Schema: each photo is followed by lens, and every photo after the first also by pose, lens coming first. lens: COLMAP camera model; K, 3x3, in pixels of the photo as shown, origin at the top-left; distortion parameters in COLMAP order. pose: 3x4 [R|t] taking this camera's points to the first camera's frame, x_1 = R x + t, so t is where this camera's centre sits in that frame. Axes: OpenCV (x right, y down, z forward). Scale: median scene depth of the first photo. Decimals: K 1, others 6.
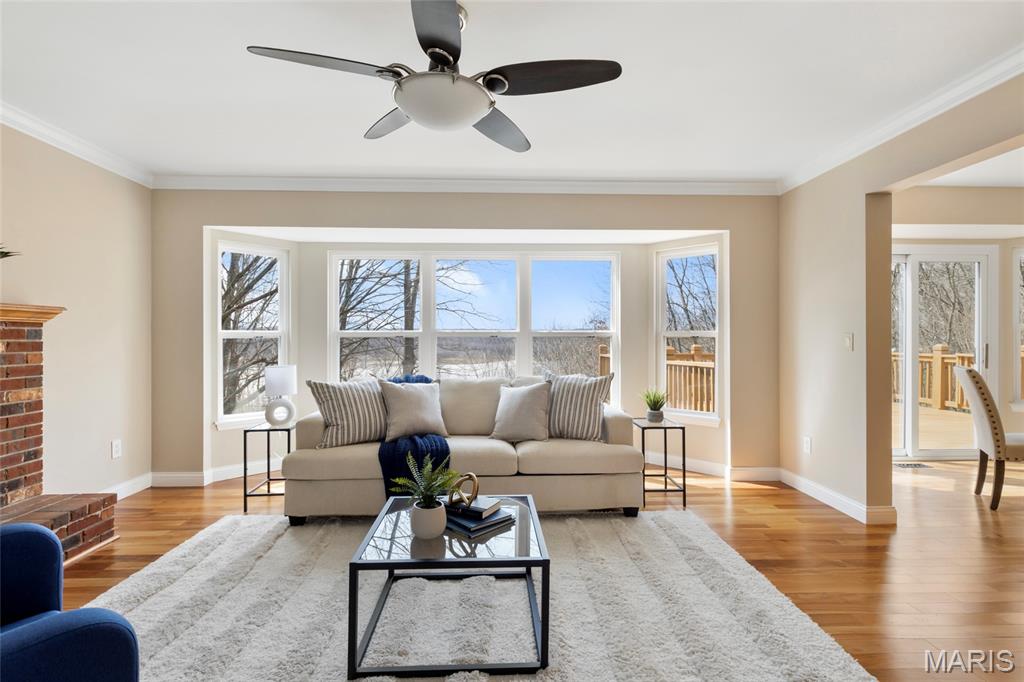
lens RADIAL K [[467.3, 0, 513.7], [0, 467.3, 338.8], [0, 0, 1]] dist [-0.001616, -0.000081]
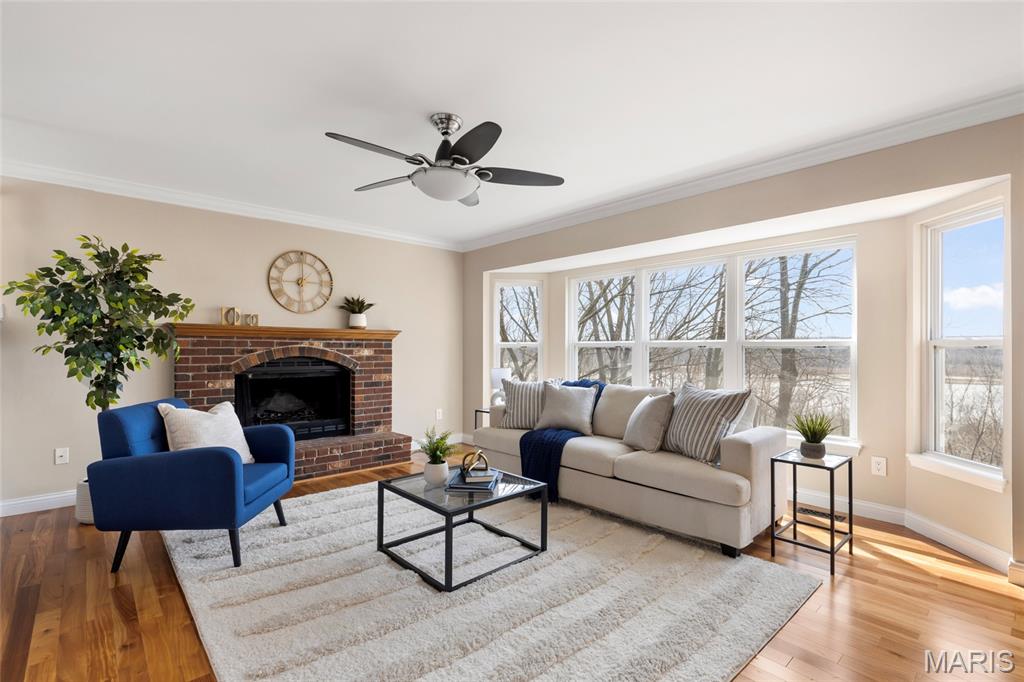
lens RADIAL K [[467.3, 0, 508.1], [0, 467.3, 346.9], [0, 0, 1]] dist [-0.001616, -0.000081]
pose [[0.645097, 0.000638, -0.764100, 0.648522], [-0.002697, 0.999995, -0.001442, -0.001963], [0.764096, 0.002992, 0.645096, 0.136000]]
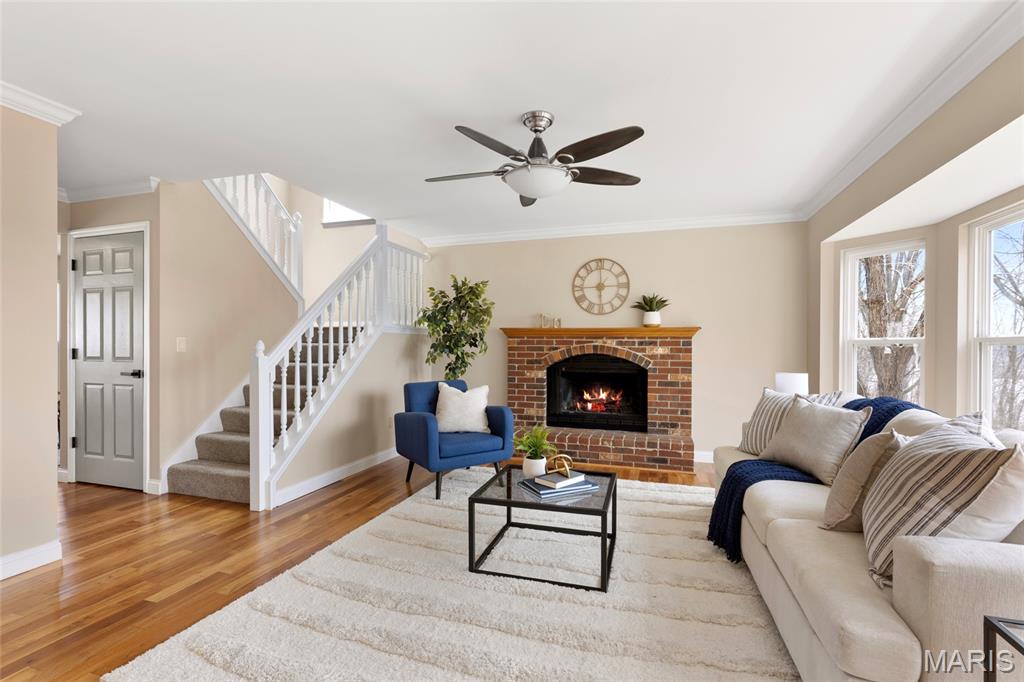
lens RADIAL K [[467.3, 0, 511.3], [0, 467.3, 346.7], [0, 0, 1]] dist [-0.001616, -0.000081]
pose [[-0.334717, 0.001076, -0.942318, 0.747857], [-0.002824, 0.999994, 0.002145, 0.000689], [0.942314, 0.003379, -0.334712, 0.860344]]
